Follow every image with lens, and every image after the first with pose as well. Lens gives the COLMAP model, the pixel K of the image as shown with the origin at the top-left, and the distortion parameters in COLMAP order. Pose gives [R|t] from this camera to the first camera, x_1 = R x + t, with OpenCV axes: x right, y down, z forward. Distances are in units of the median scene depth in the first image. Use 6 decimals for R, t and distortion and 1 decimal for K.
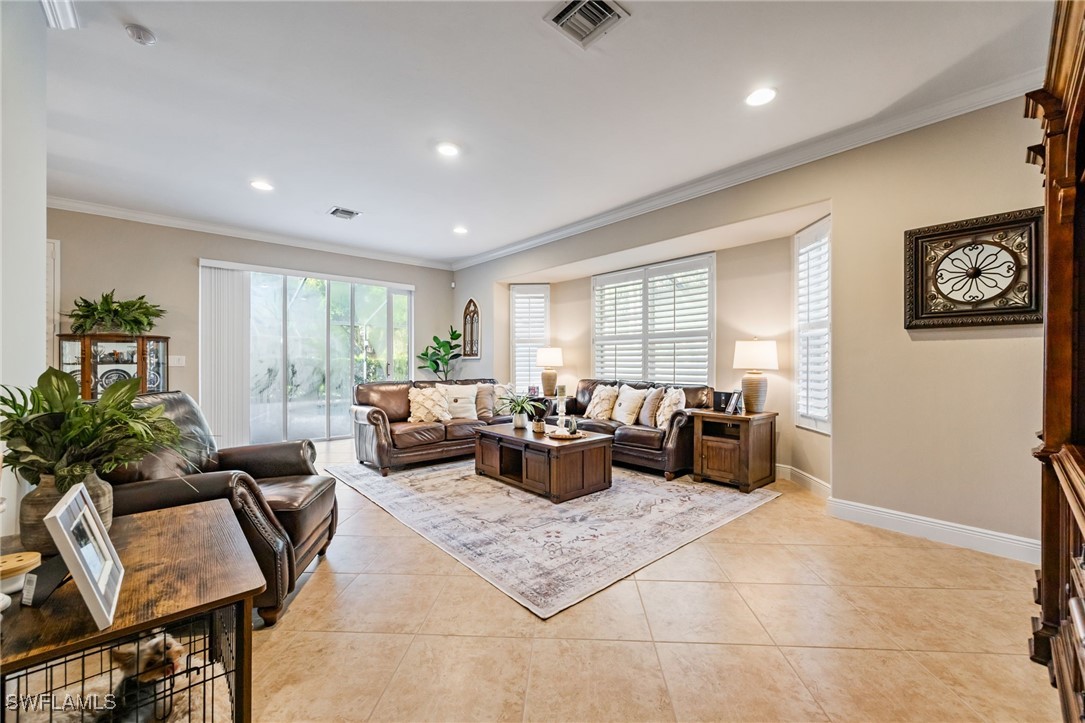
lens RADIAL K [[424.6, 0, 549.6], [0, 424.6, 362.3], [0, 0, 1]] dist [0.003070, -0.000756]
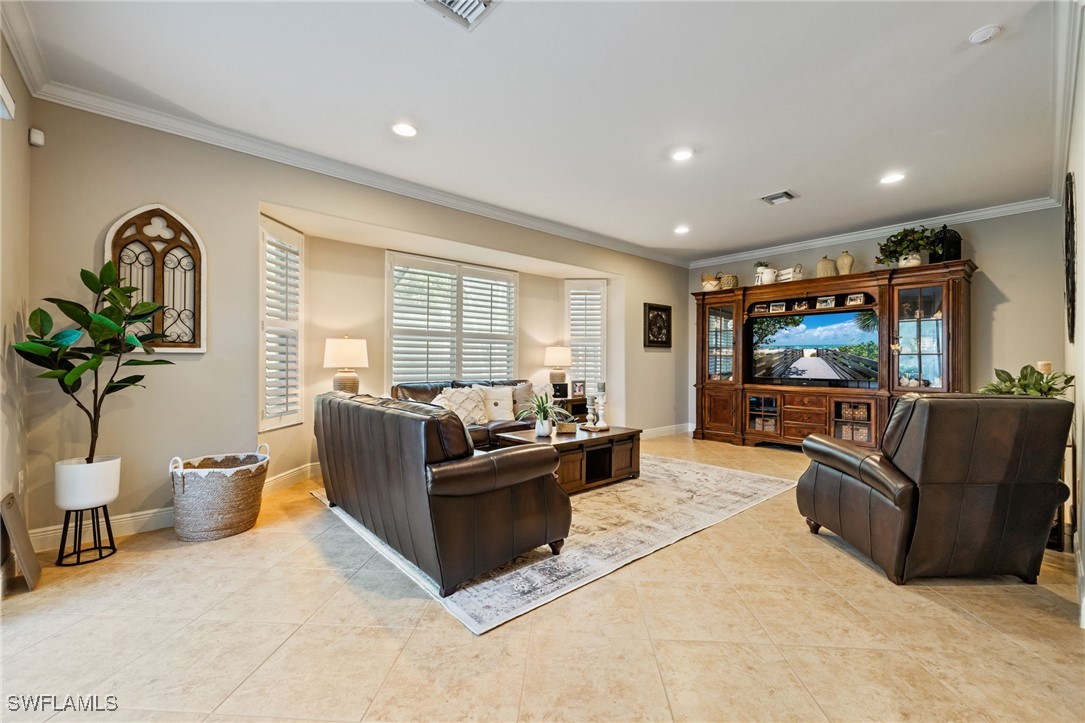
lens RADIAL K [[440.2, 0, 544.0], [0, 440.2, 363.1], [0, 0, 1]] dist [-0.010170, 0.000400]
pose [[0.021388, -0.002959, 0.999767, -1.083473], [-0.003719, 0.999988, 0.003039, 0.000115], [-0.999764, -0.003783, 0.021377, 1.087134]]
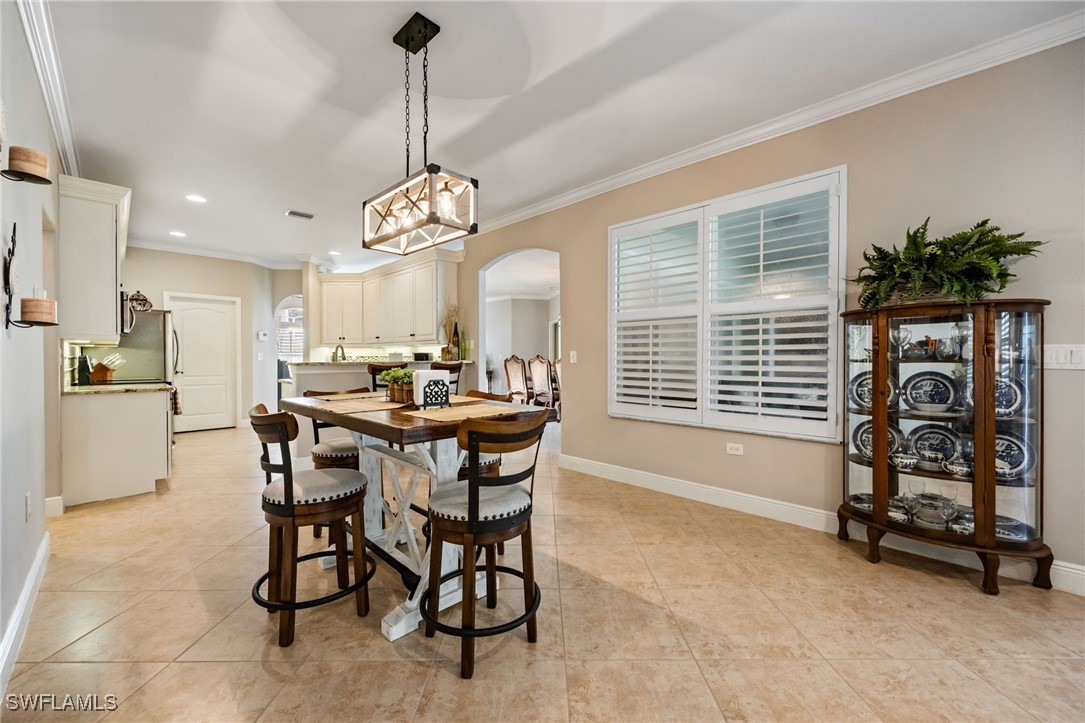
lens RADIAL K [[424.6, 0, 538.9], [0, 424.6, 360.0], [0, 0, 1]] dist [0.003070, -0.000756]
pose [[0.037011, 0.010056, -0.999264, -0.594775], [-0.000666, 0.999949, 0.010038, -0.003926], [0.999315, 0.000294, 0.037016, 0.578173]]
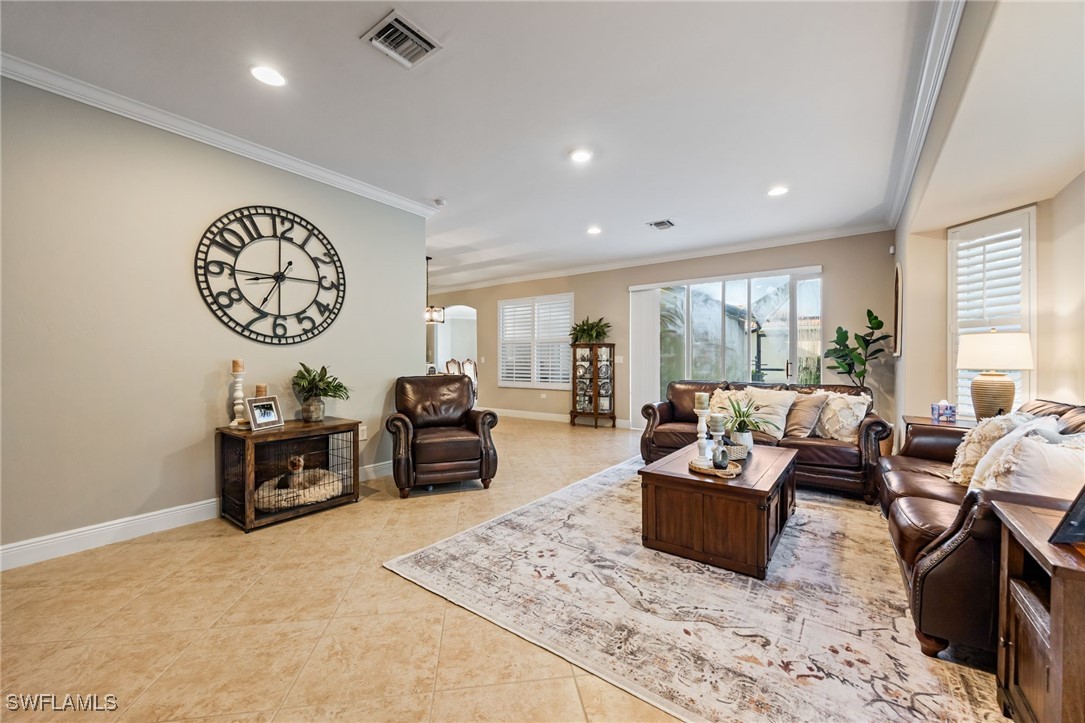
lens RADIAL K [[424.6, 0, 550.4], [0, 424.6, 359.0], [0, 0, 1]] dist [0.003070, -0.000756]
pose [[0.207253, -0.001624, -0.978286, 0.634351], [-0.002501, 0.999994, -0.002189, -0.001386], [0.978284, 0.002900, 0.207248, 0.588721]]
